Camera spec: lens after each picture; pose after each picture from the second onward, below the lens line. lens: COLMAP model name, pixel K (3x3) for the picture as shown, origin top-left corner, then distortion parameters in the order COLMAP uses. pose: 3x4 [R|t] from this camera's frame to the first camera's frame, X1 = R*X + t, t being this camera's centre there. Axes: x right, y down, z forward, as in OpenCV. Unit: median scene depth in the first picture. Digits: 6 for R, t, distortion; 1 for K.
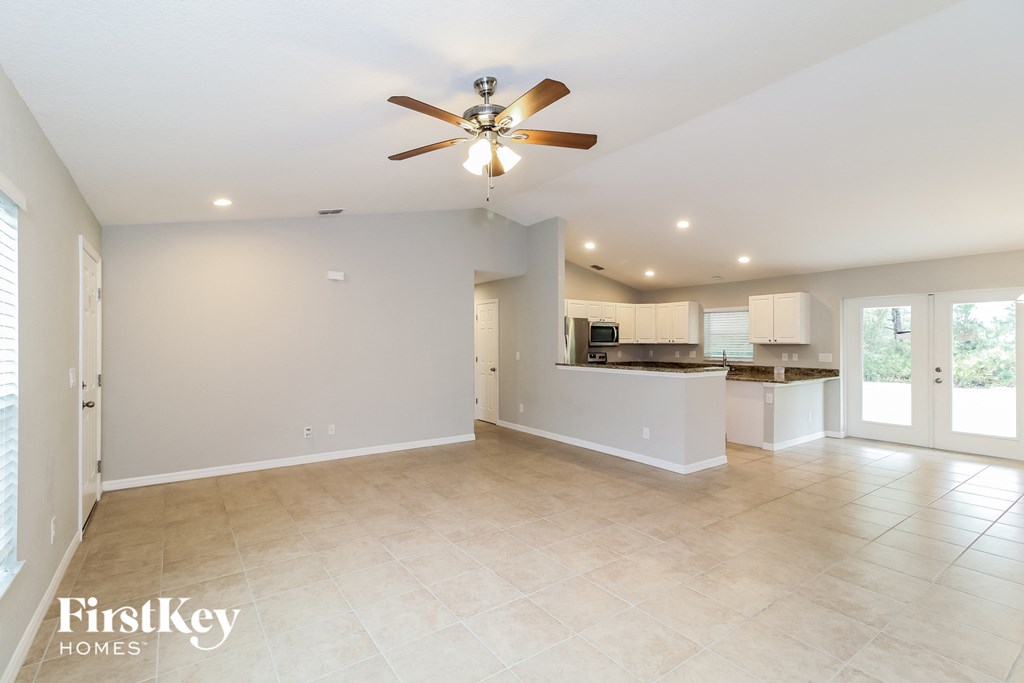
lens RADIAL K [[471.9, 0, 495.2], [0, 471.9, 338.4], [0, 0, 1]] dist [0.002300, 0.001911]
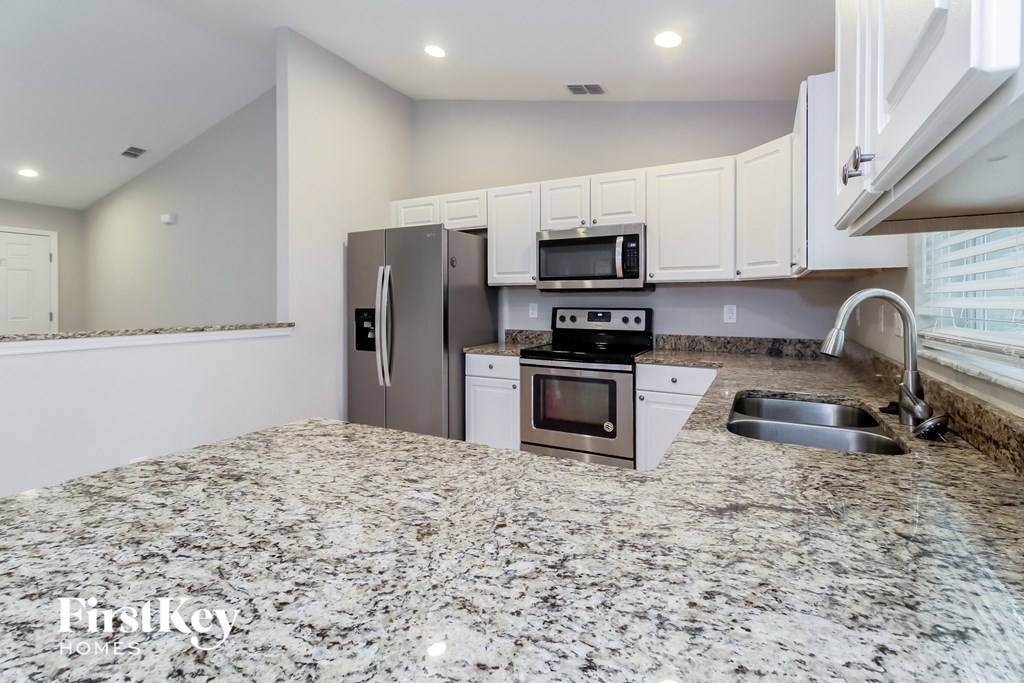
lens RADIAL K [[469.0, 0, 507.5], [0, 469.0, 303.9], [0, 0, 1]] dist [0.030219, 0.000144]
pose [[0.452388, 0.003137, -0.891816, 0.621888], [0.008100, 0.999938, 0.007626, 0.027730], [0.891784, -0.010674, 0.452334, 0.888205]]
